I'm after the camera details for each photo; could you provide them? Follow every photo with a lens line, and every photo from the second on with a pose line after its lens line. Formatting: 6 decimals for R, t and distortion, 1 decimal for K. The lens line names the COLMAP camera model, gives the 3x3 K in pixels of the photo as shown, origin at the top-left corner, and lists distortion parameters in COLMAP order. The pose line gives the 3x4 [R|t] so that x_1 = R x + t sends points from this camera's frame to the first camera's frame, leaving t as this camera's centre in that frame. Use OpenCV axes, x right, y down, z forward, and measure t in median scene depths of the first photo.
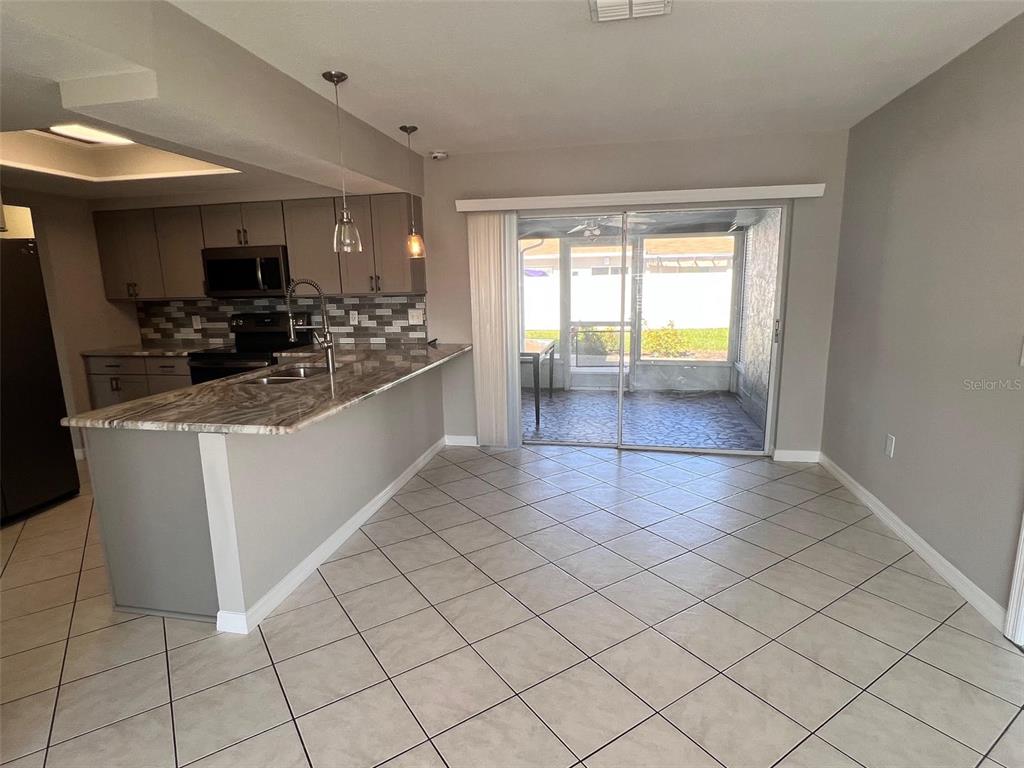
lens RADIAL K [[556.0, 0, 508.9], [0, 556.0, 387.8], [0, 0, 1]] dist [-0.000091, -0.001043]
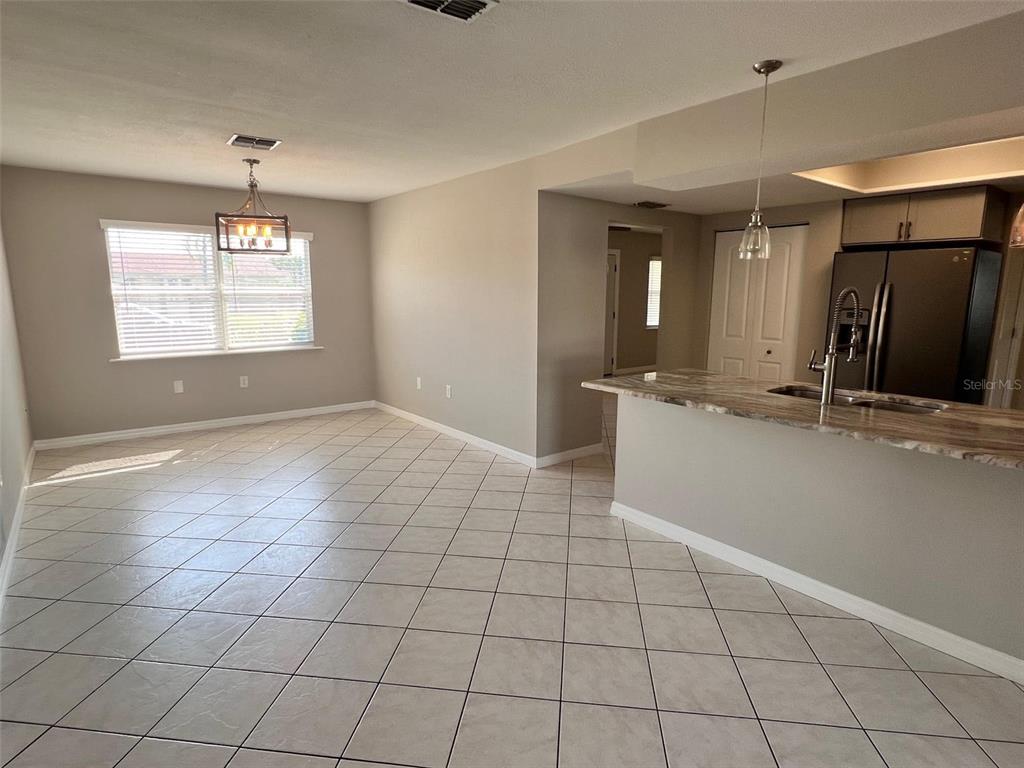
lens RADIAL K [[556.0, 0, 508.9], [0, 556.0, 387.8], [0, 0, 1]] dist [-0.000091, -0.001043]
pose [[-0.656779, 0.147004, -0.739615, 0.406515], [-0.133316, 0.942729, 0.305759, -0.163622], [0.742205, 0.299418, -0.599567, 0.792985]]
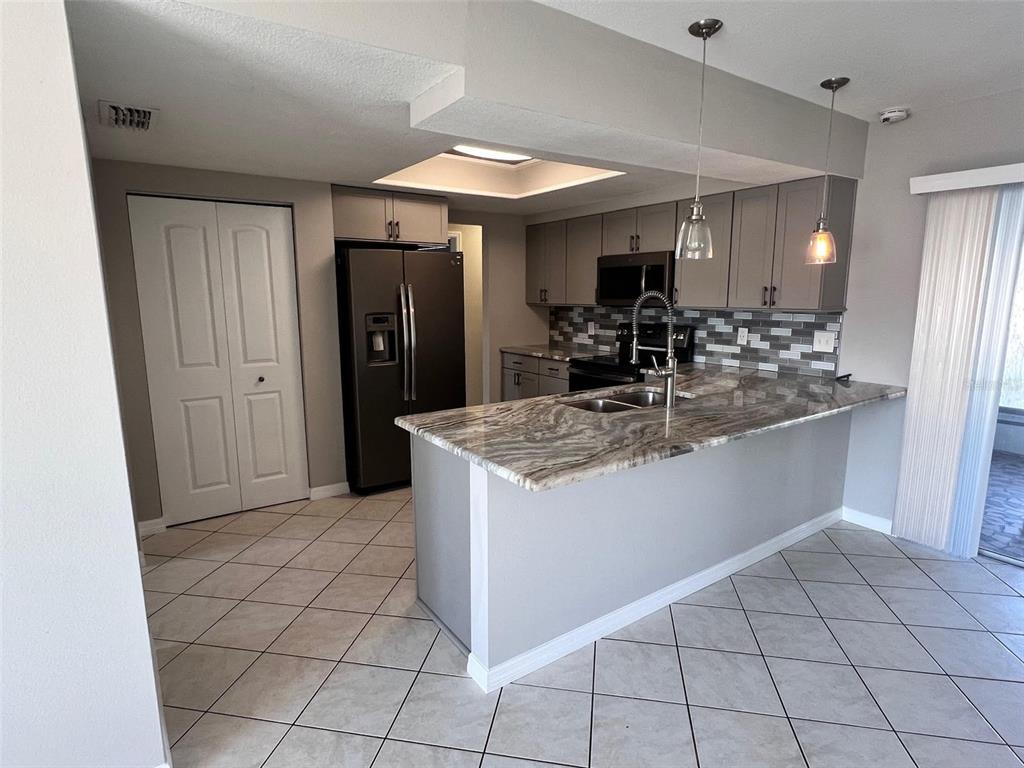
lens RADIAL K [[556.0, 0, 508.9], [0, 556.0, 387.8], [0, 0, 1]] dist [-0.000091, -0.001043]
pose [[0.720647, 0.138989, -0.679228, 0.043465], [-0.143294, 0.988405, 0.050223, -0.042978], [0.678332, 0.061136, 0.732207, 0.168327]]
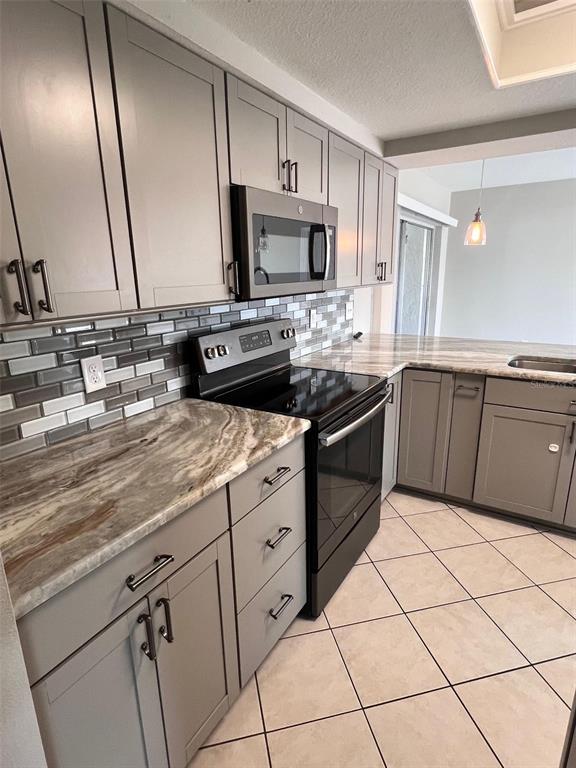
lens RADIAL K [[417.0, 0, 288.0], [0, 417.0, 384.0], [0, 0, 1]] dist [-0.000091, -0.001043]
pose [[0.352144, -0.232157, 0.906696, -0.844030], [0.176340, 0.967856, 0.179329, -0.151344], [-0.919184, 0.096737, 0.381763, 0.844205]]
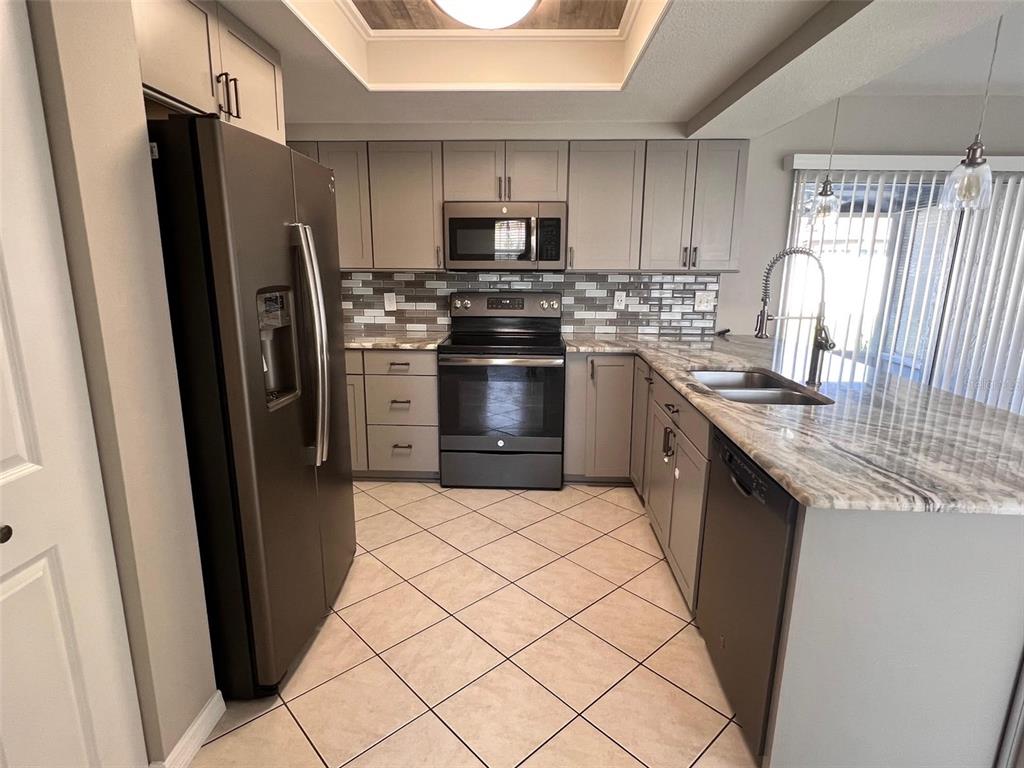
lens RADIAL K [[556.0, 0, 508.9], [0, 556.0, 387.8], [0, 0, 1]] dist [-0.000091, -0.001043]
pose [[0.986882, -0.006625, 0.161308, -0.574179], [0.000635, 0.999309, 0.037153, -0.032708], [-0.161443, -0.036563, 0.986204, 0.253351]]
